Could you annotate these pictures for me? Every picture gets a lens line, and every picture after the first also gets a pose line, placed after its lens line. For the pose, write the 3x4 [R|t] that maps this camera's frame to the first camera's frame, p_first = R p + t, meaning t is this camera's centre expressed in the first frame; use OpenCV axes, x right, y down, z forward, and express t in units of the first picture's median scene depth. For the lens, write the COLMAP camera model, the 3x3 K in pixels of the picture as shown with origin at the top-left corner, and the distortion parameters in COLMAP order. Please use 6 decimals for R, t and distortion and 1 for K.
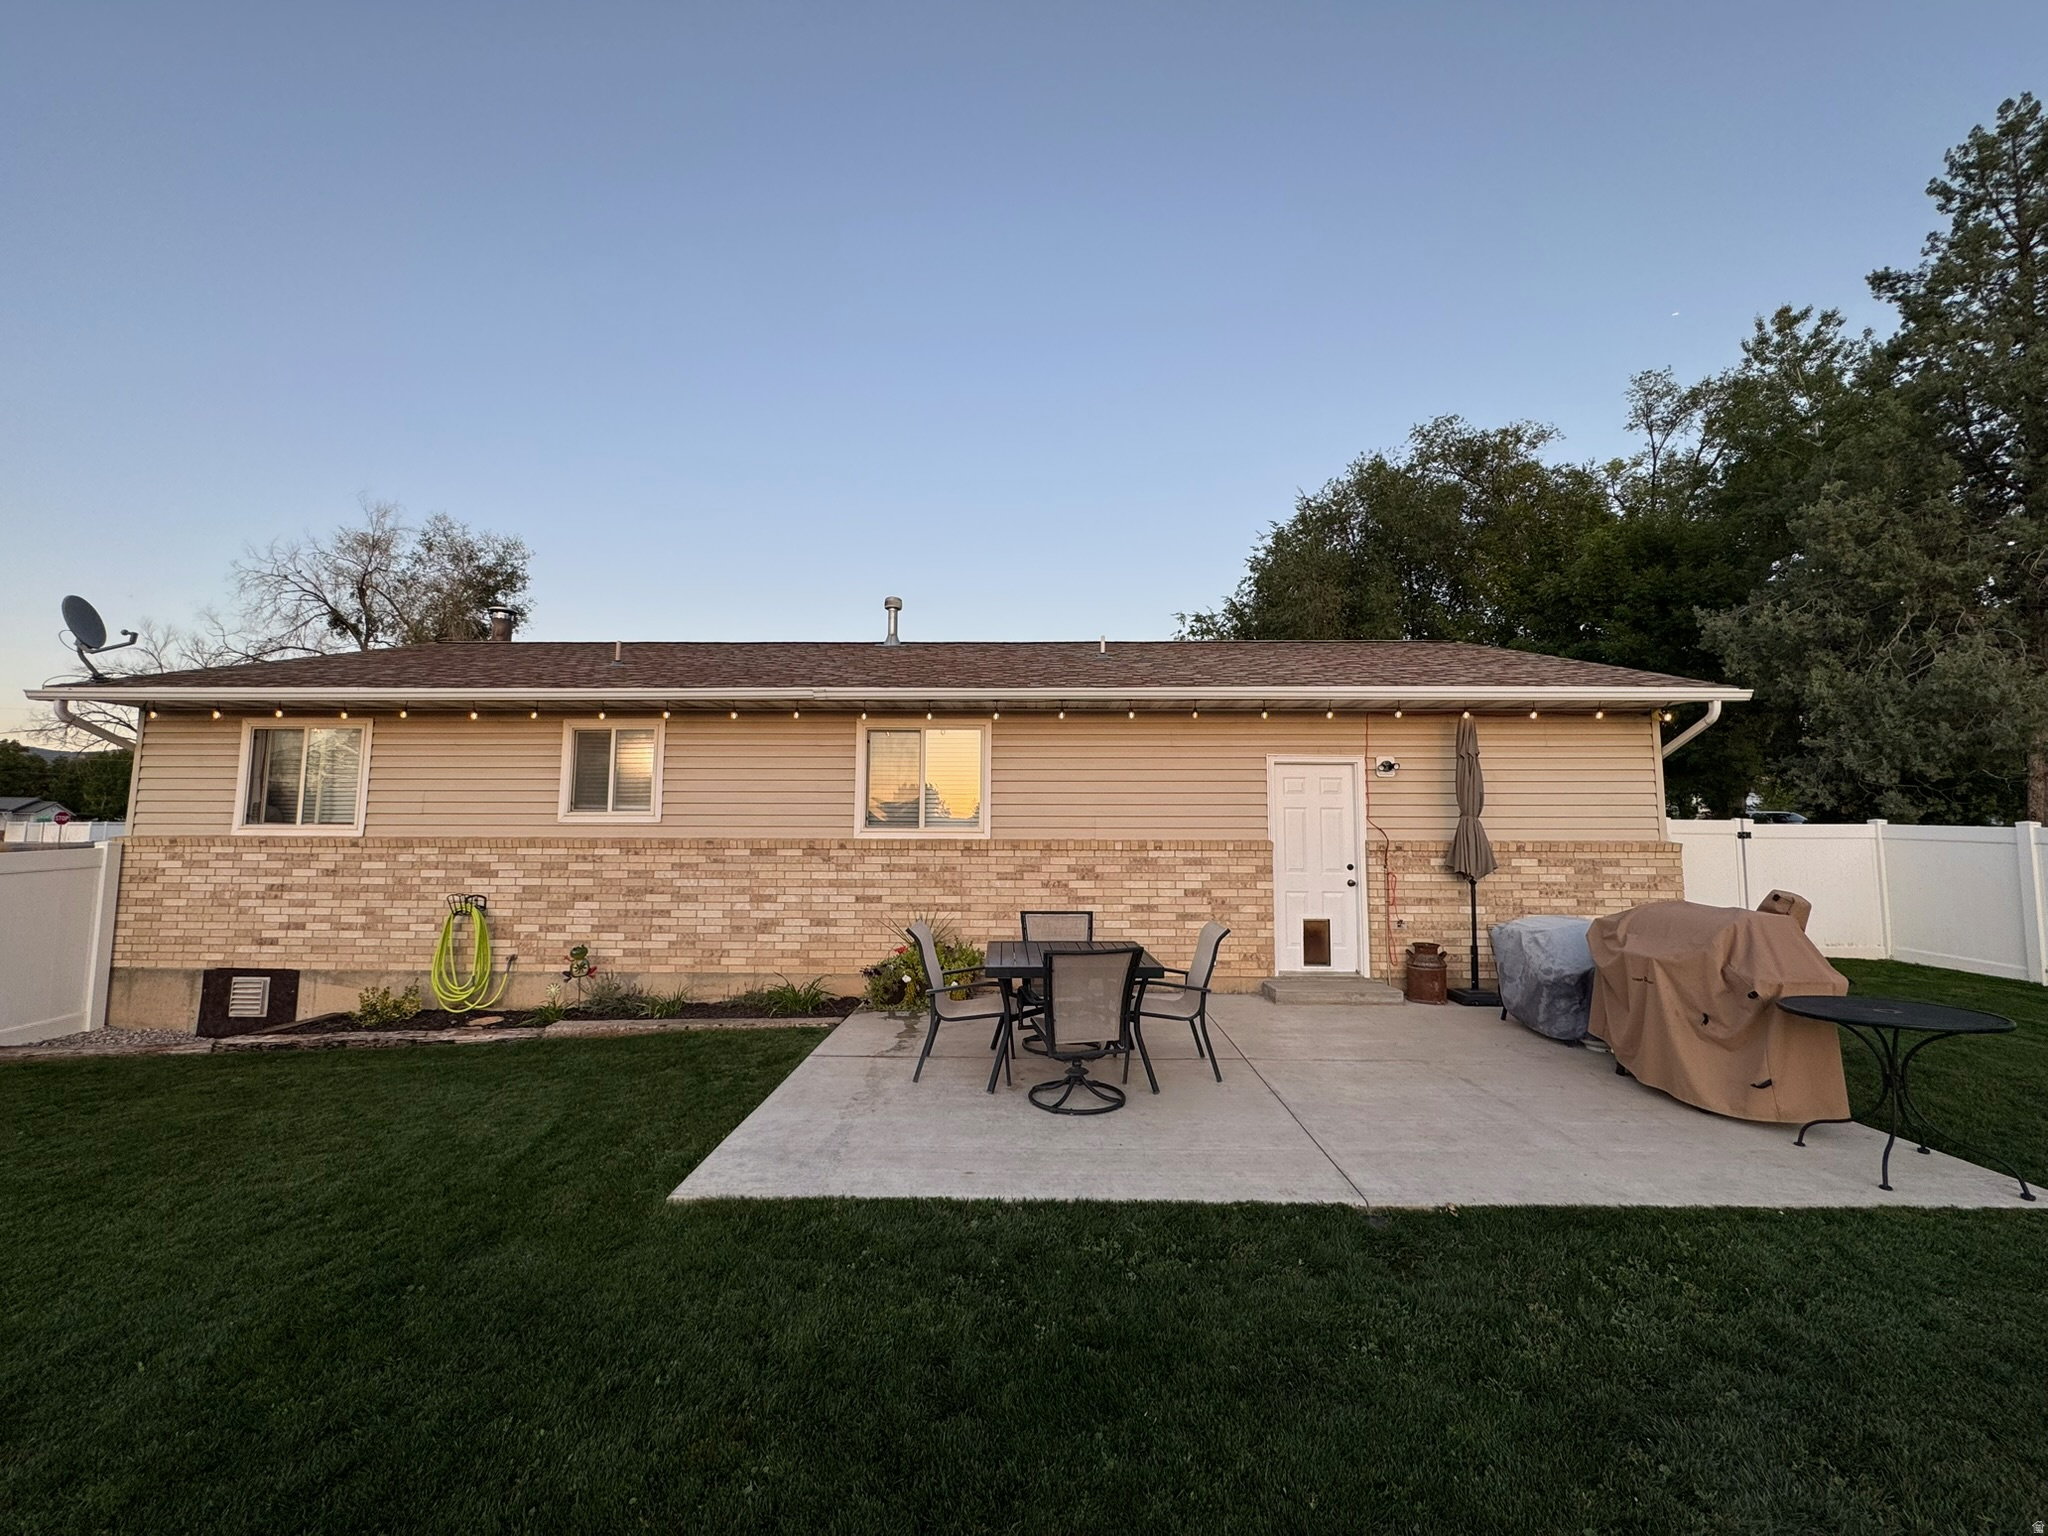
lens RADIAL K [[818.5, 0, 1024.6], [0, 818.5, 768.2], [0, 0, 1]] dist [-0.001524, 0.000295]
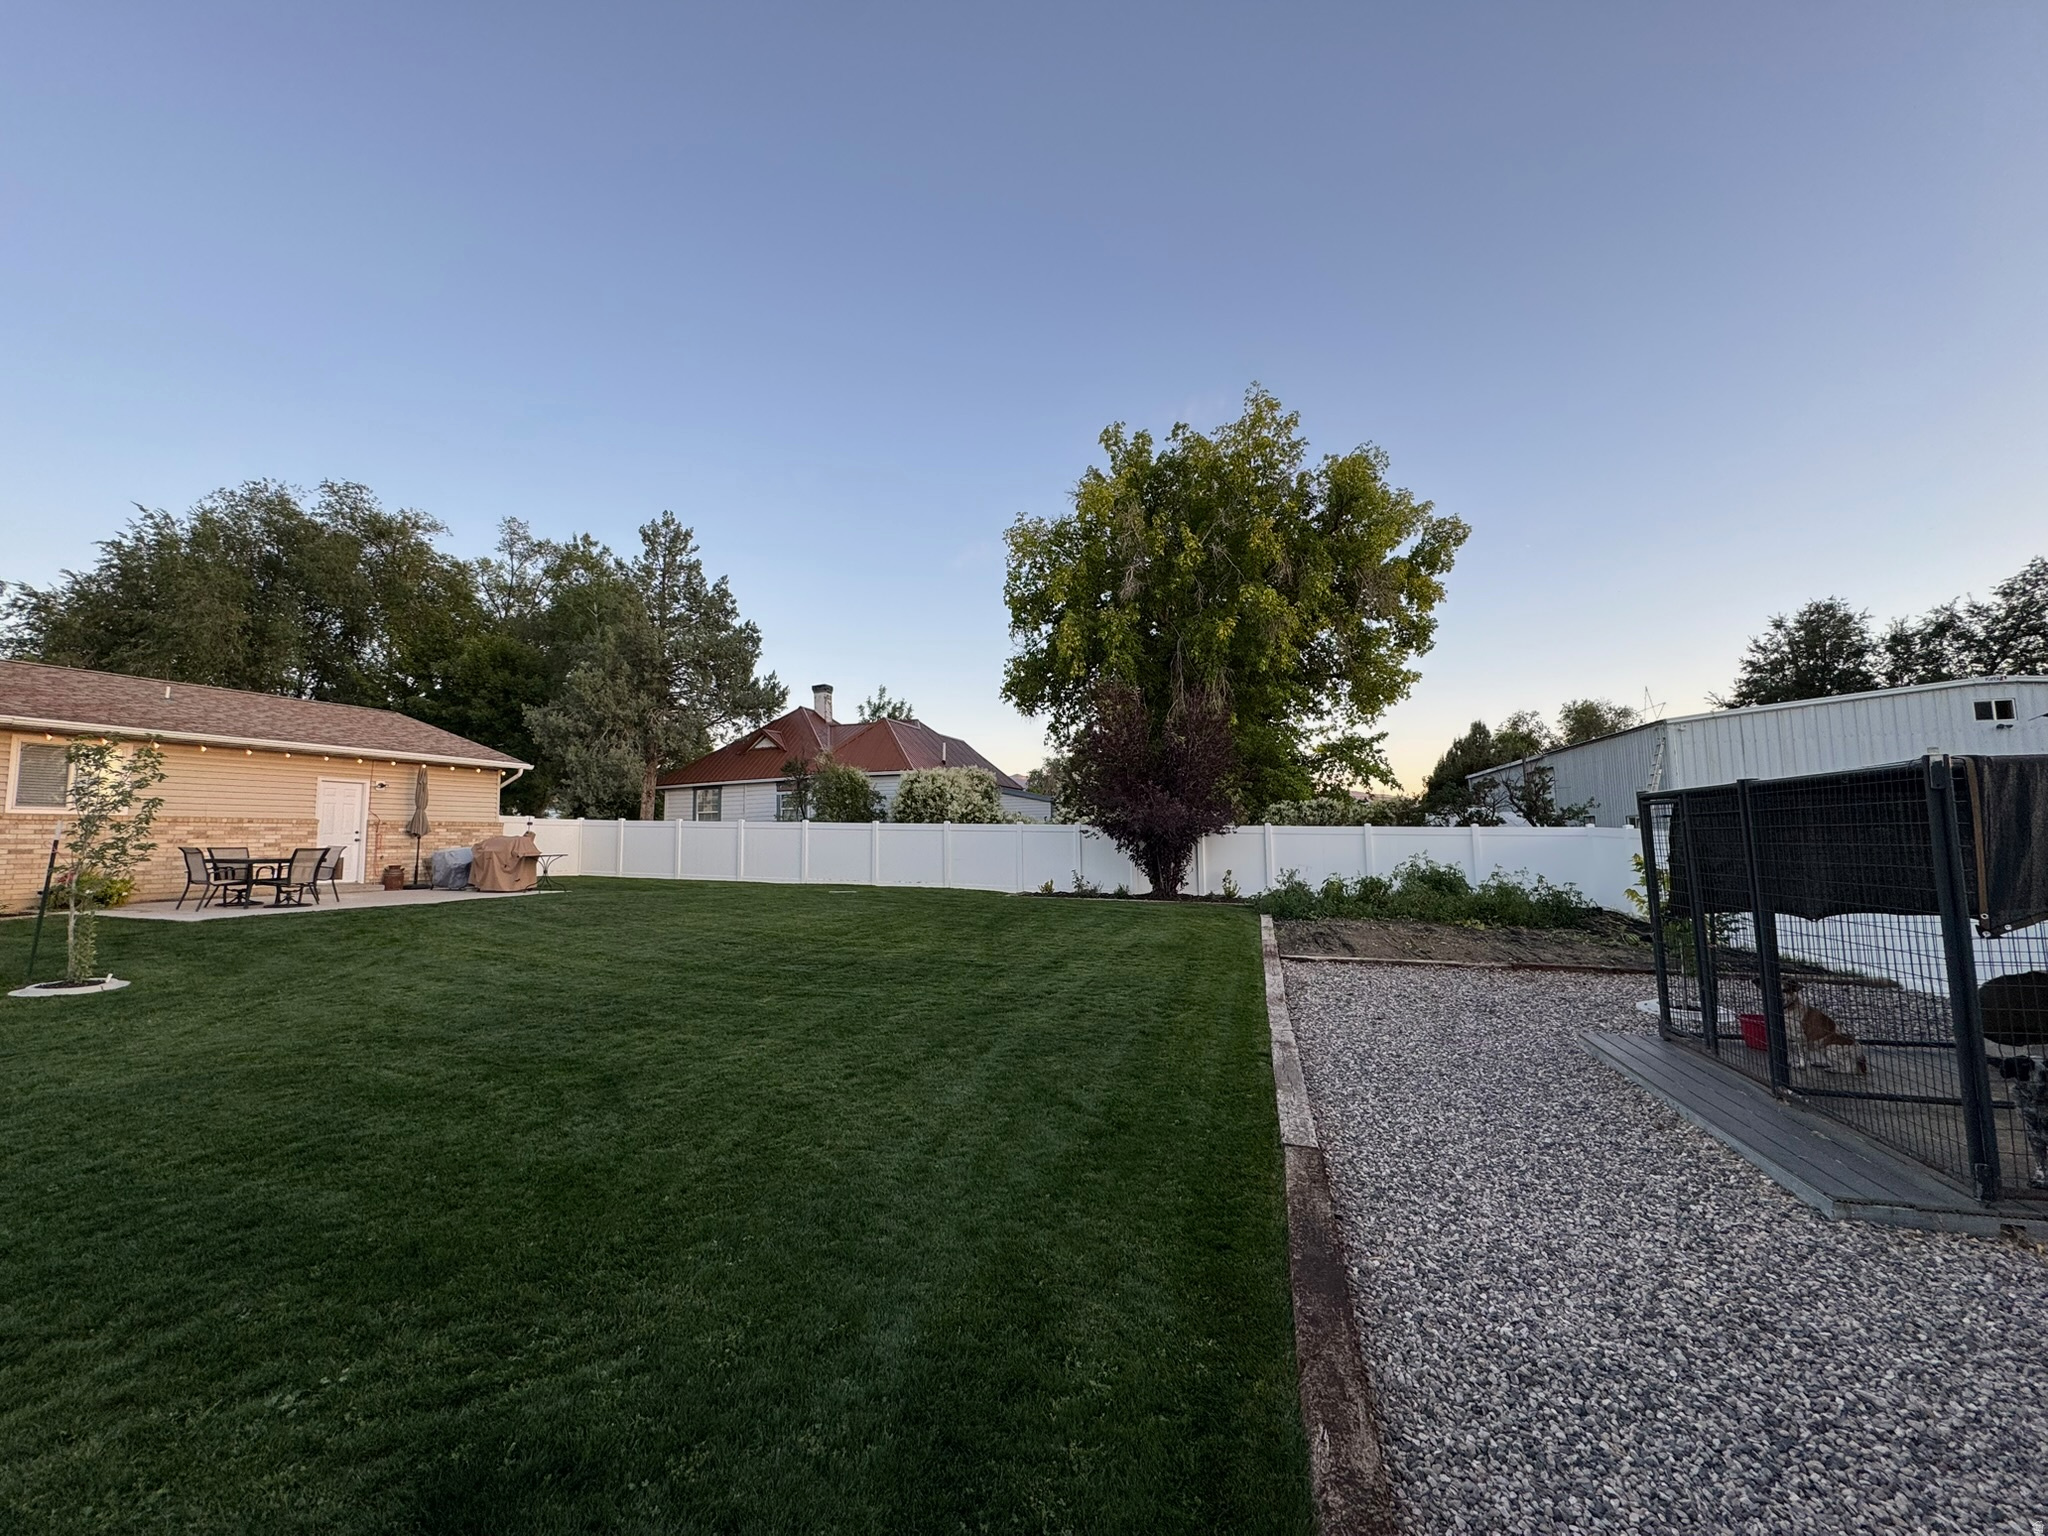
lens RADIAL K [[818.5, 0, 1028.1], [0, 818.5, 767.6], [0, 0, 1]] dist [-0.001524, 0.000295]
pose [[0.320370, 0.077220, 0.944140, -1.035063], [-0.063418, 0.996184, -0.059957, -0.028267], [-0.945167, -0.040667, 0.324045, -1.290935]]
